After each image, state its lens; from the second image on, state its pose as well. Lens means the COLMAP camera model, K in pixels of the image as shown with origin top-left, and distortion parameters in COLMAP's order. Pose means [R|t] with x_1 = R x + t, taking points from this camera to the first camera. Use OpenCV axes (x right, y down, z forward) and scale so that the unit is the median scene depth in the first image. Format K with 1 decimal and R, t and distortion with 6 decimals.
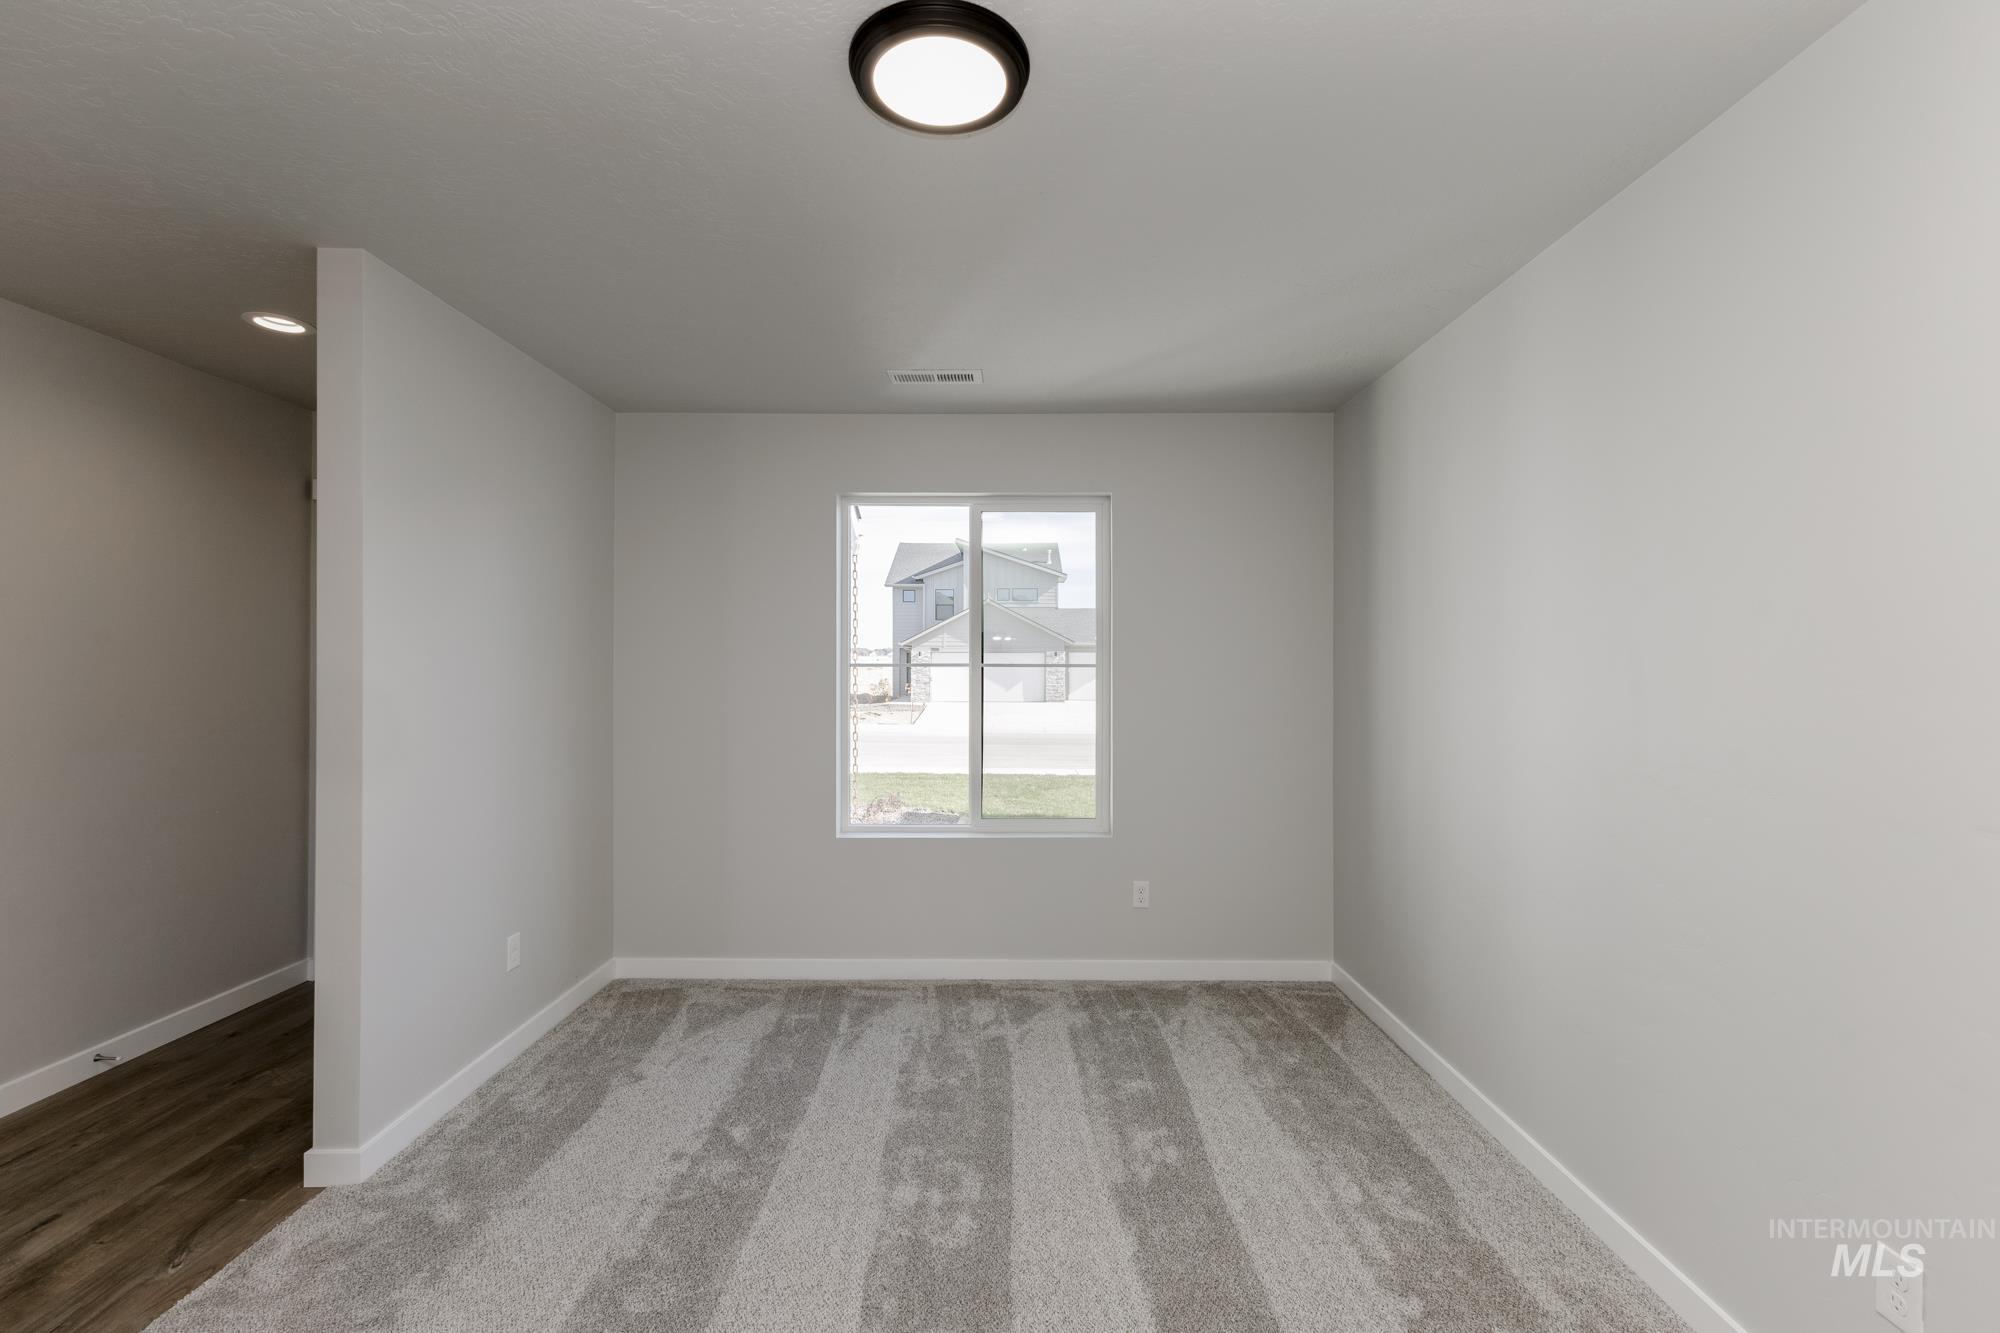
lens RADIAL K [[885.8, 0, 996.9], [0, 885.8, 654.4], [0, 0, 1]] dist [0.035995, -0.011586]
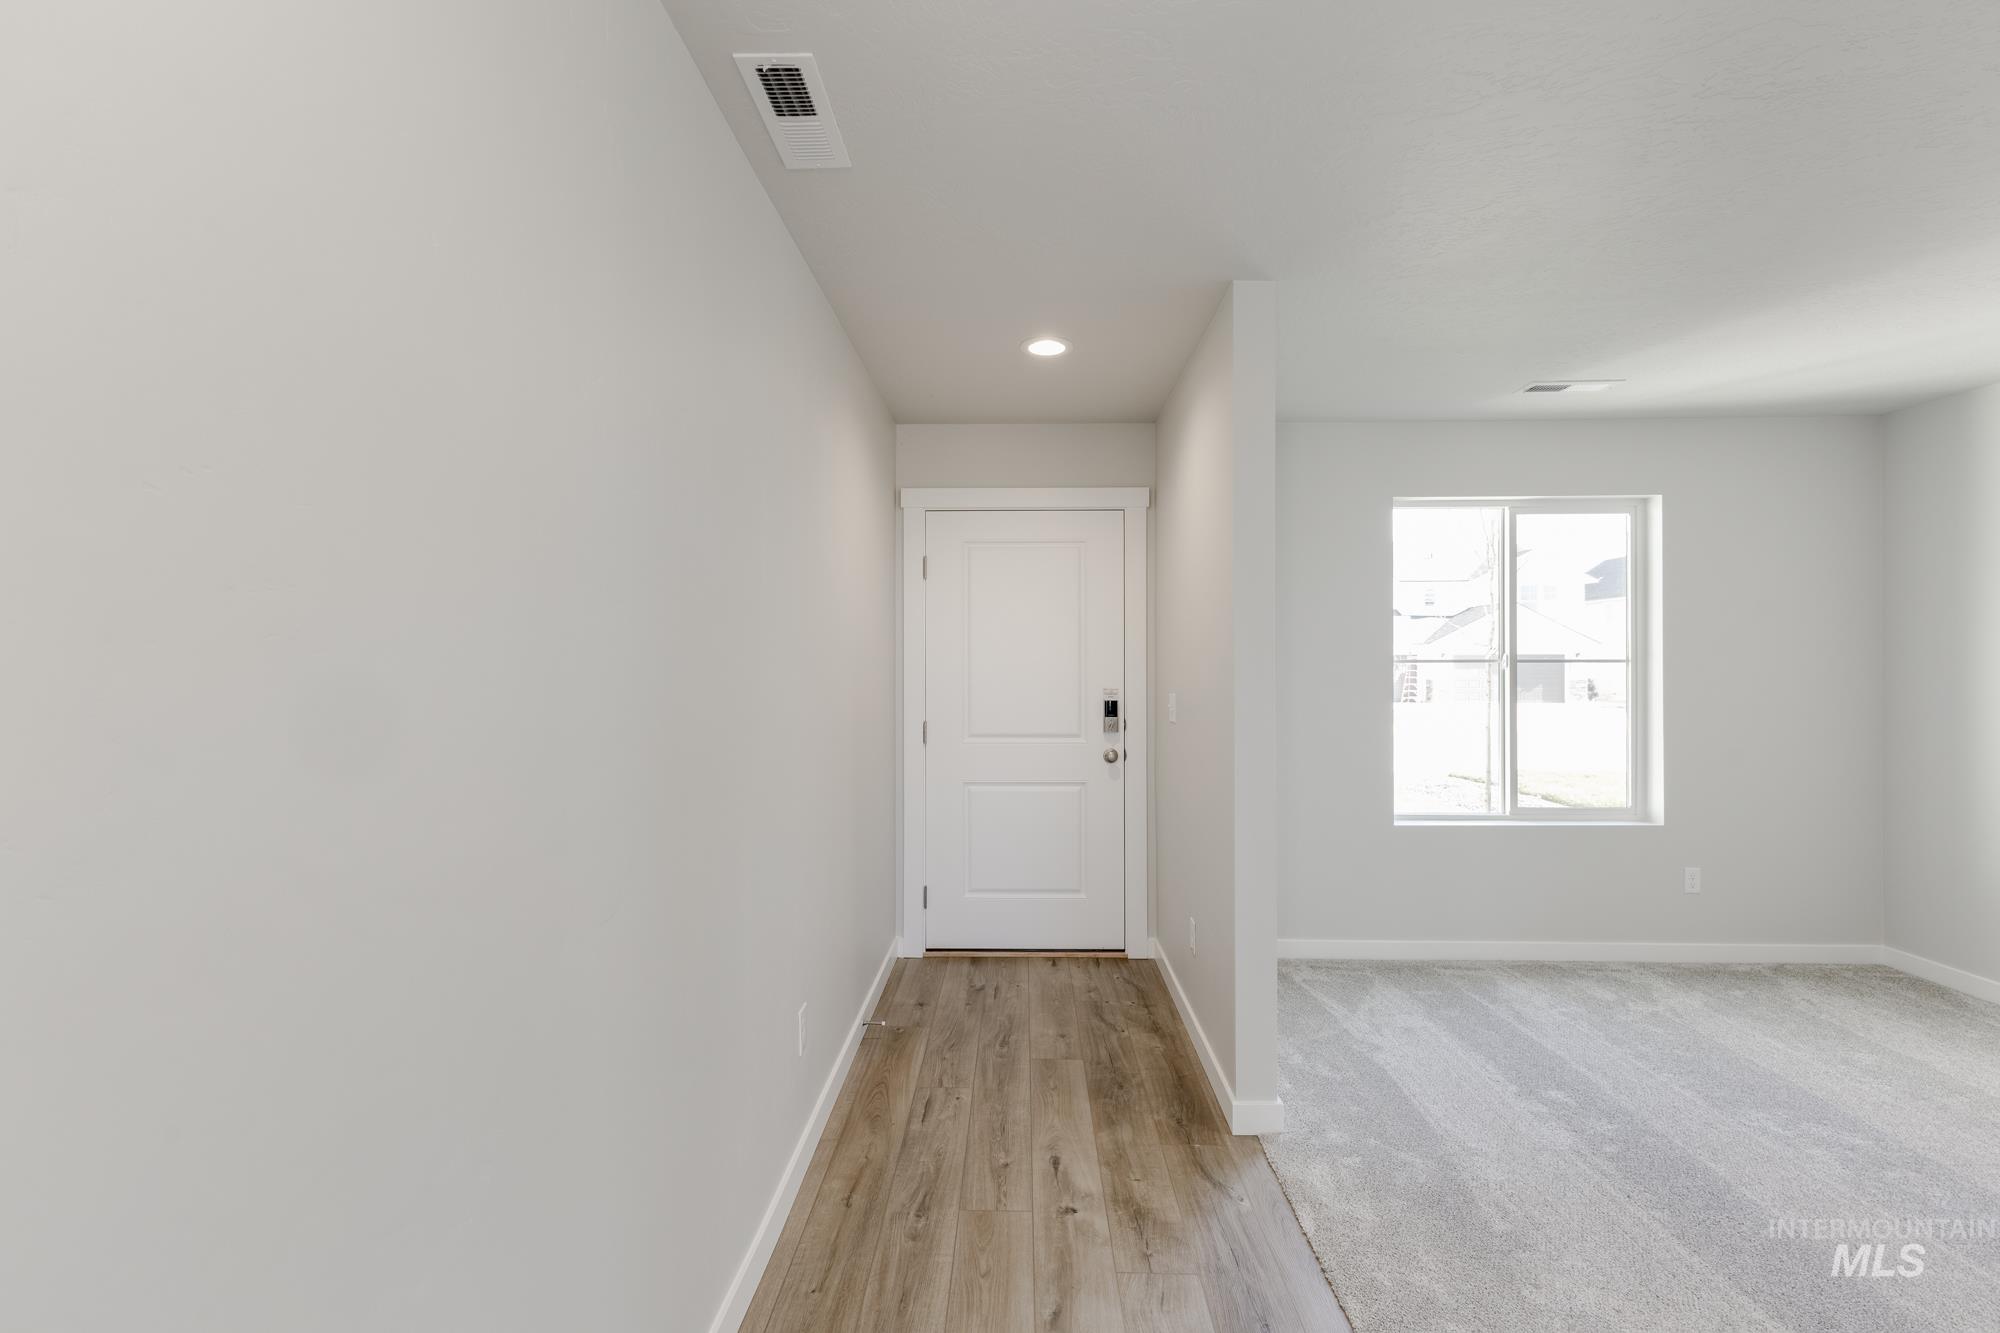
lens RADIAL K [[870.0, 0, 1000.0], [0, 870.0, 666.5], [0, 0, 1]] dist [0.023001, -0.000063]
pose [[0.999903, -0.008229, -0.011265, -0.716547], [0.008374, 0.999882, 0.012878, -0.000809], [0.011157, -0.012971, 0.999854, -0.046456]]
